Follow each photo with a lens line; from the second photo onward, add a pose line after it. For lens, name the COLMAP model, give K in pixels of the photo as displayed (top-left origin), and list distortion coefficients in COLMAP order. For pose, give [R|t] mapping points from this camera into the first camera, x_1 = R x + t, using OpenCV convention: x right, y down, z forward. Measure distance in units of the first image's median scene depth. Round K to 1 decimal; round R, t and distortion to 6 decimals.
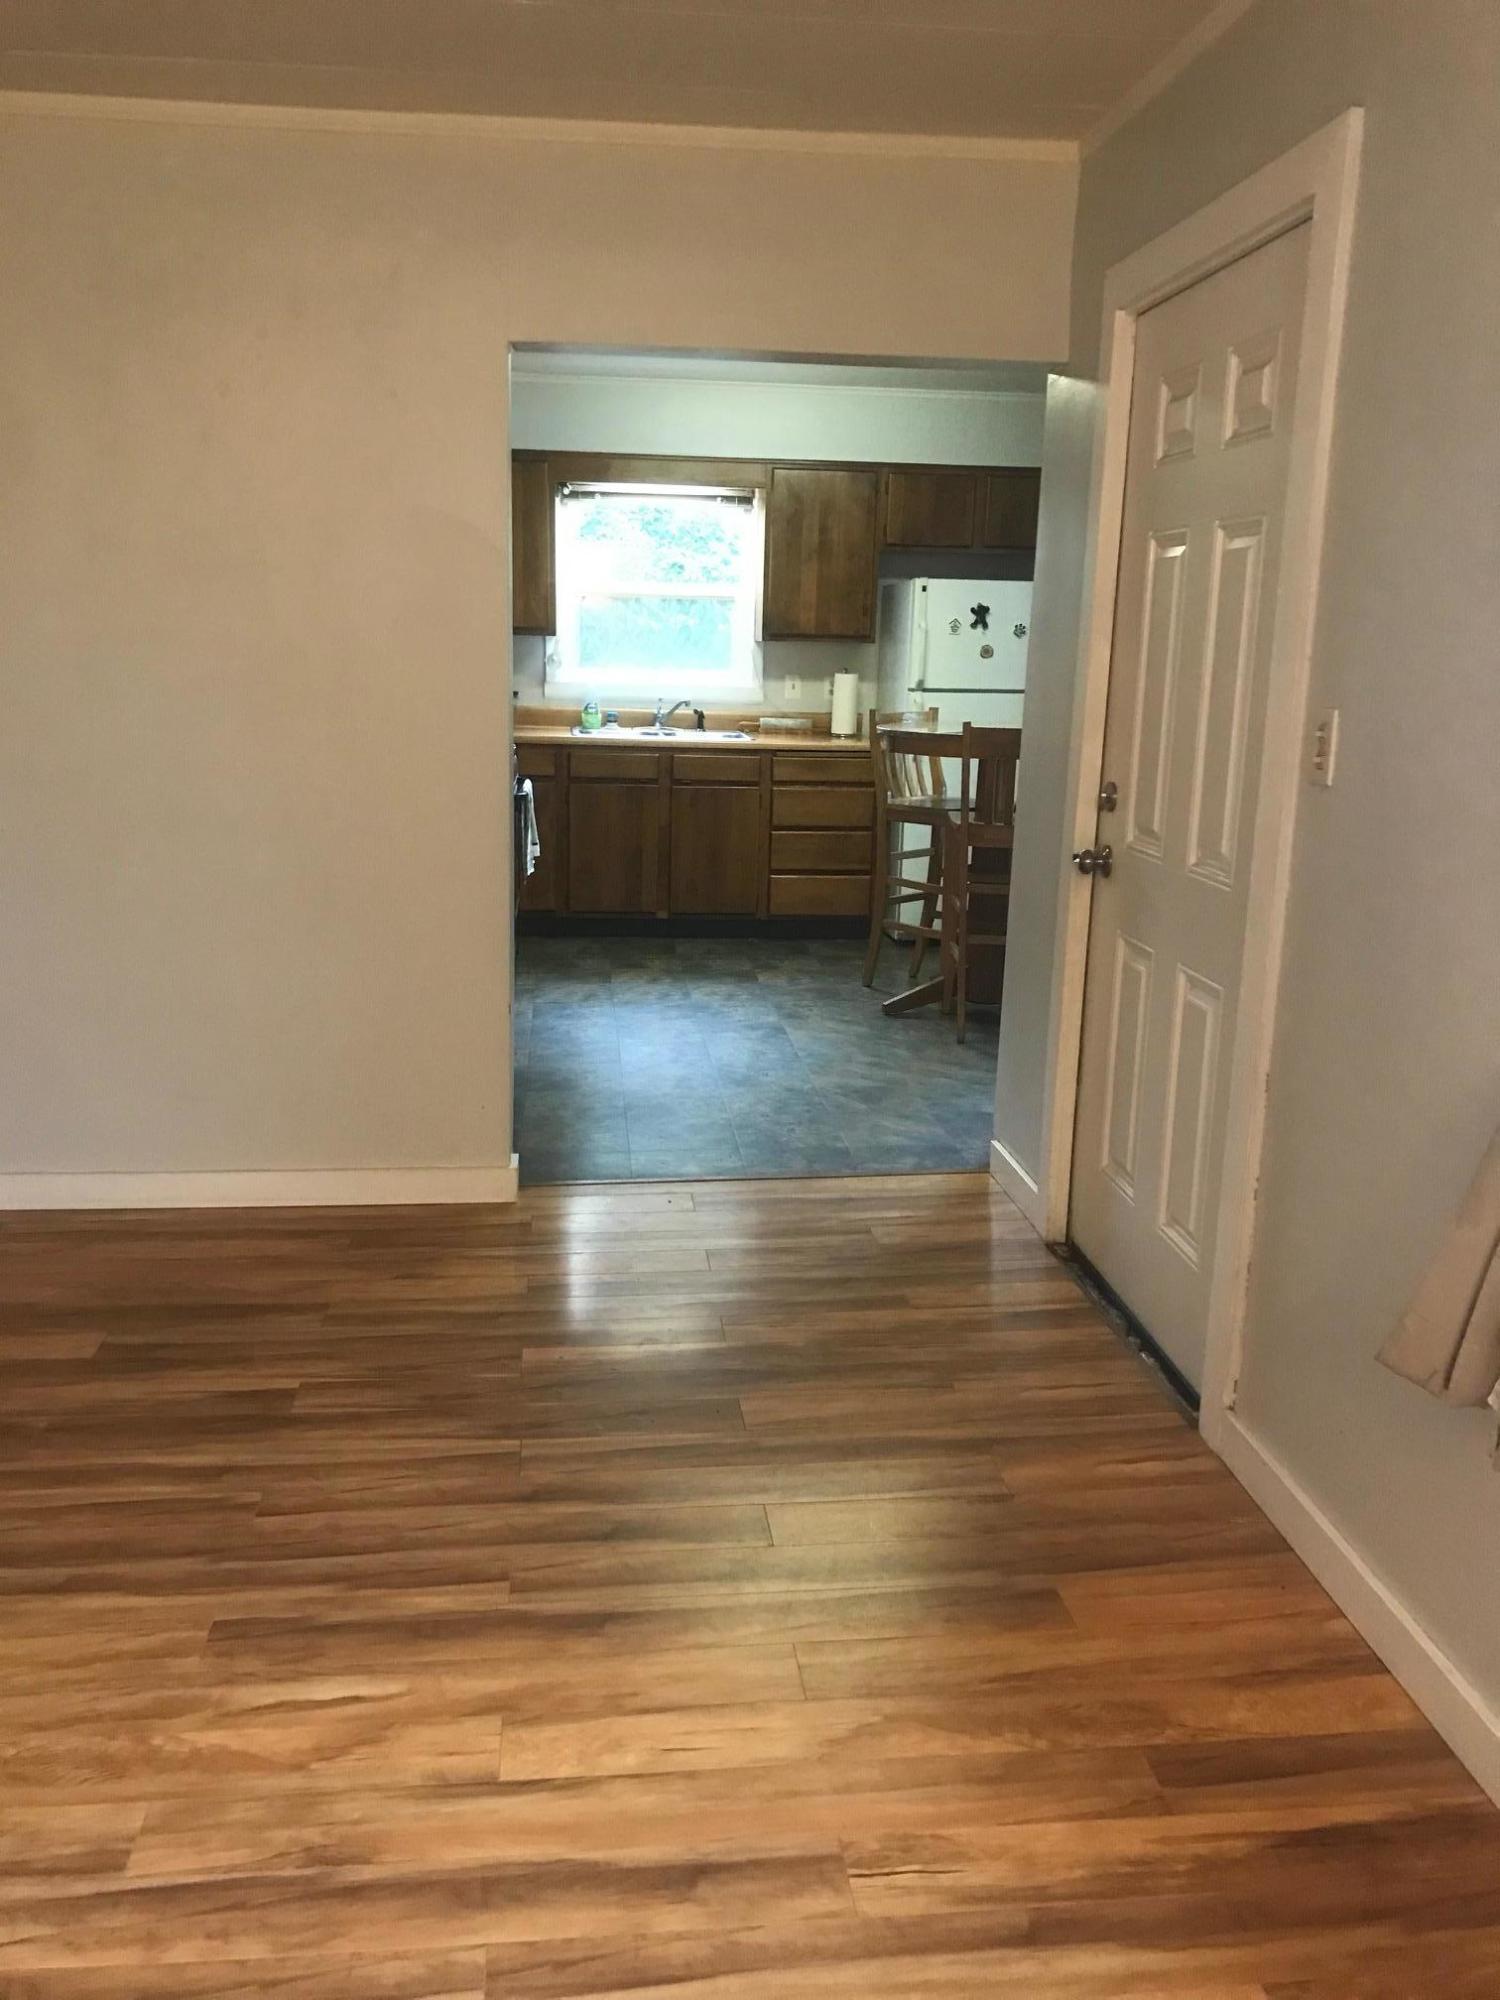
lens RADIAL K [[1653.8, 0, 750.0], [0, 1653.8, 1000.0], [0, 0, 1]] dist [0.155417, -0.002737]
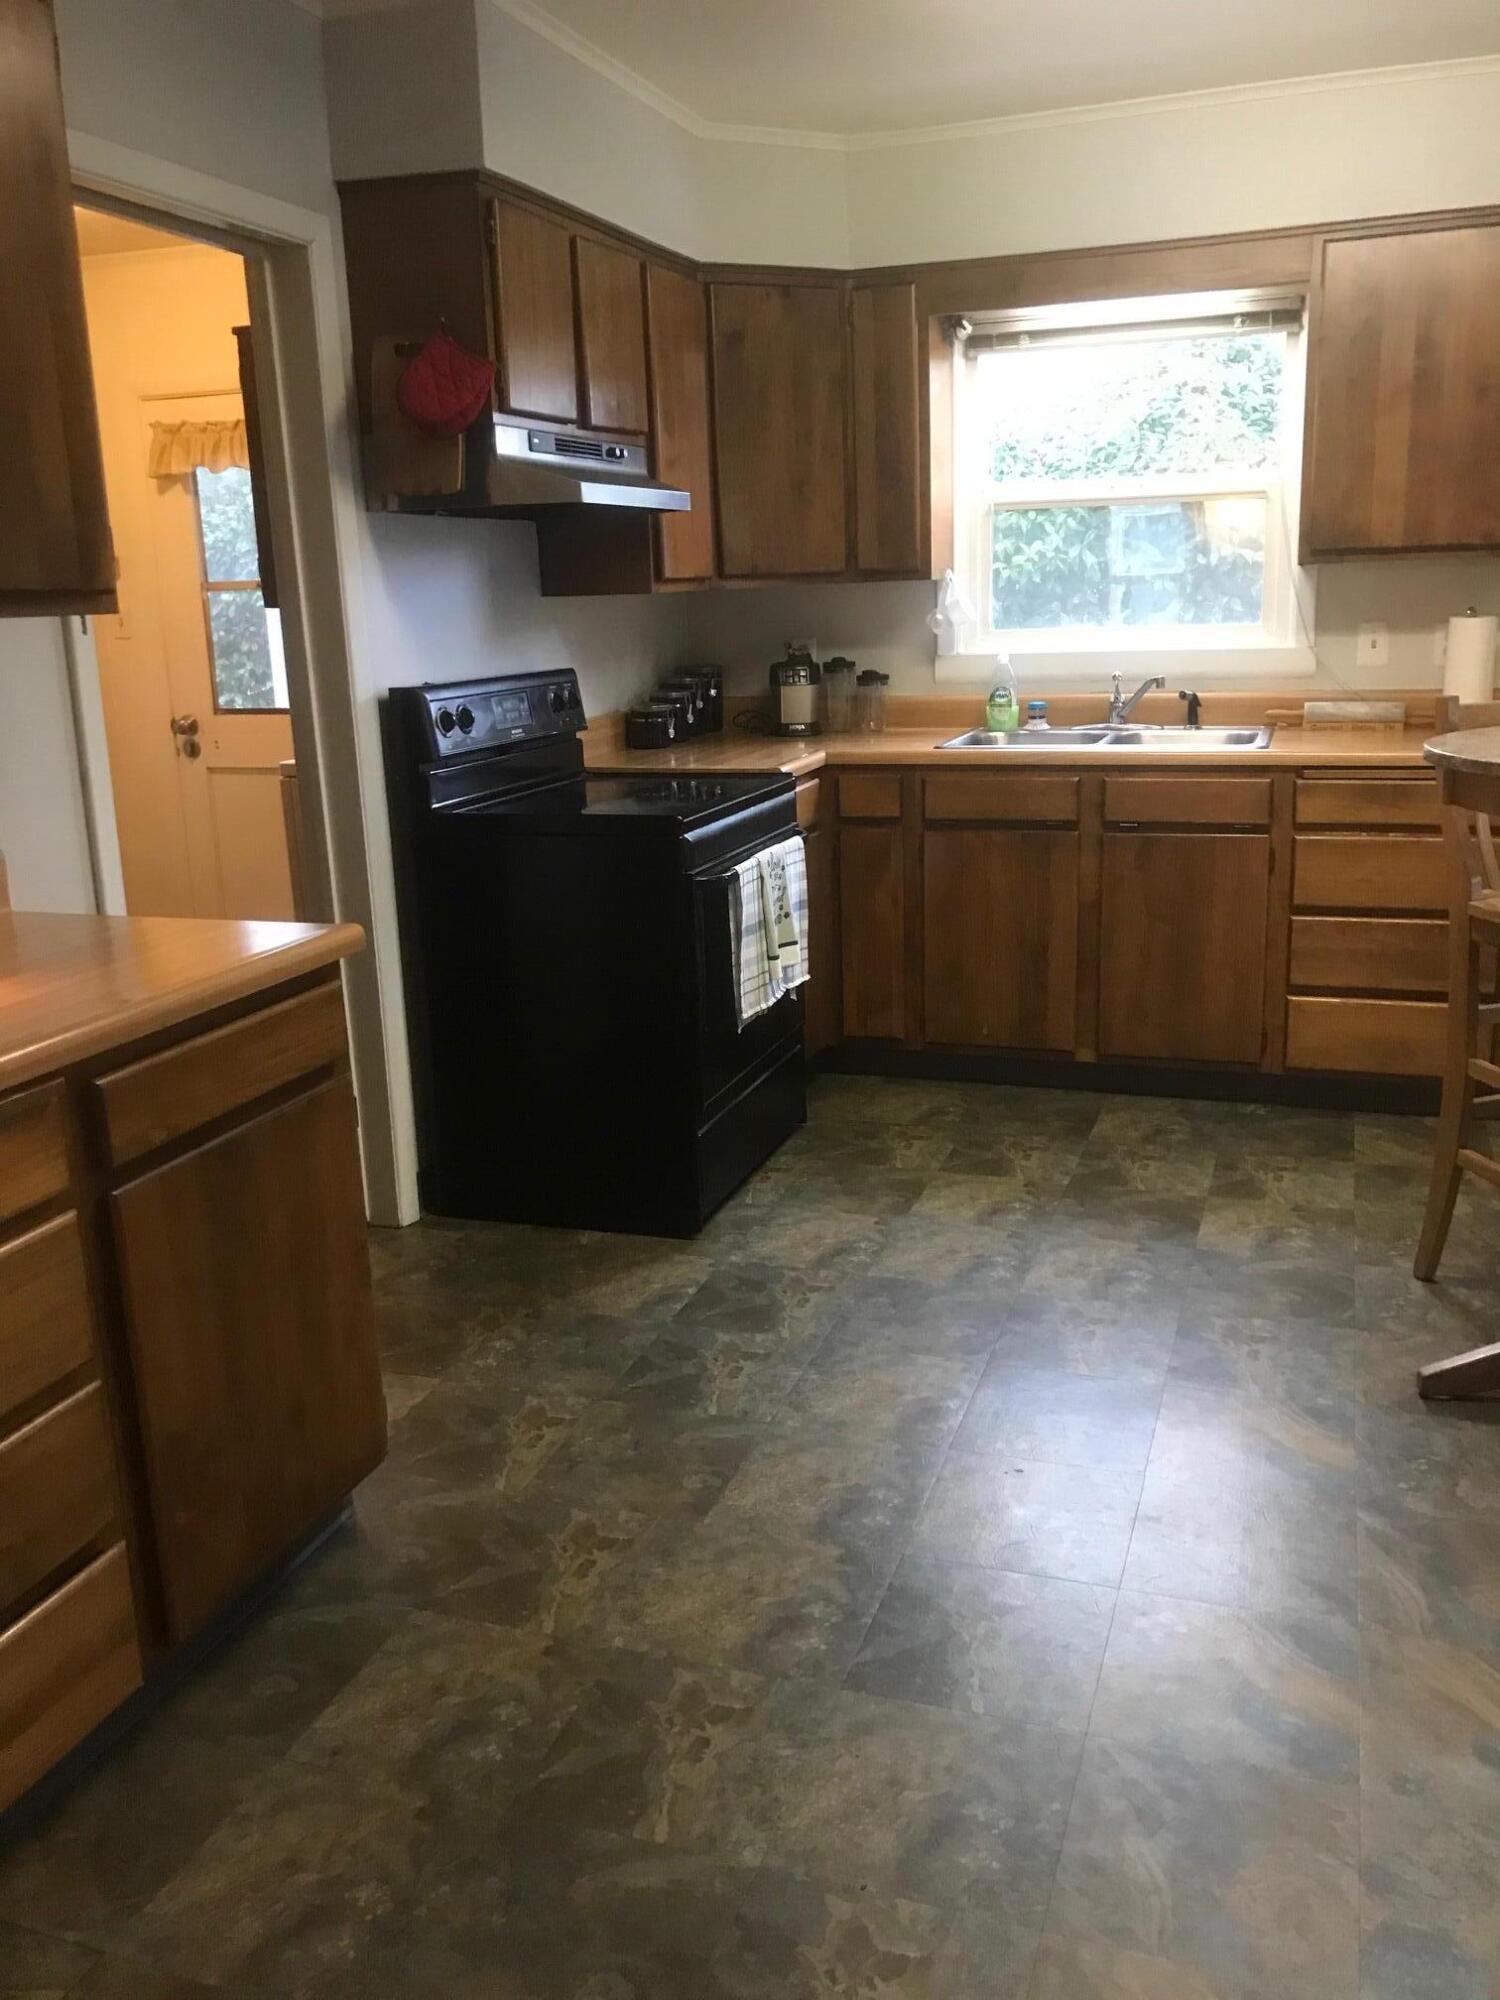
lens RADIAL K [[1636.8, 0, 750.0], [0, 1636.8, 1000.0], [0, 0, 1]] dist [-0.006601, 0.000084]
pose [[0.899188, 0.052090, -0.434451, 0.084609], [-0.039765, 0.998508, 0.037419, -0.085479], [0.435753, -0.016371, 0.899918, 0.434266]]
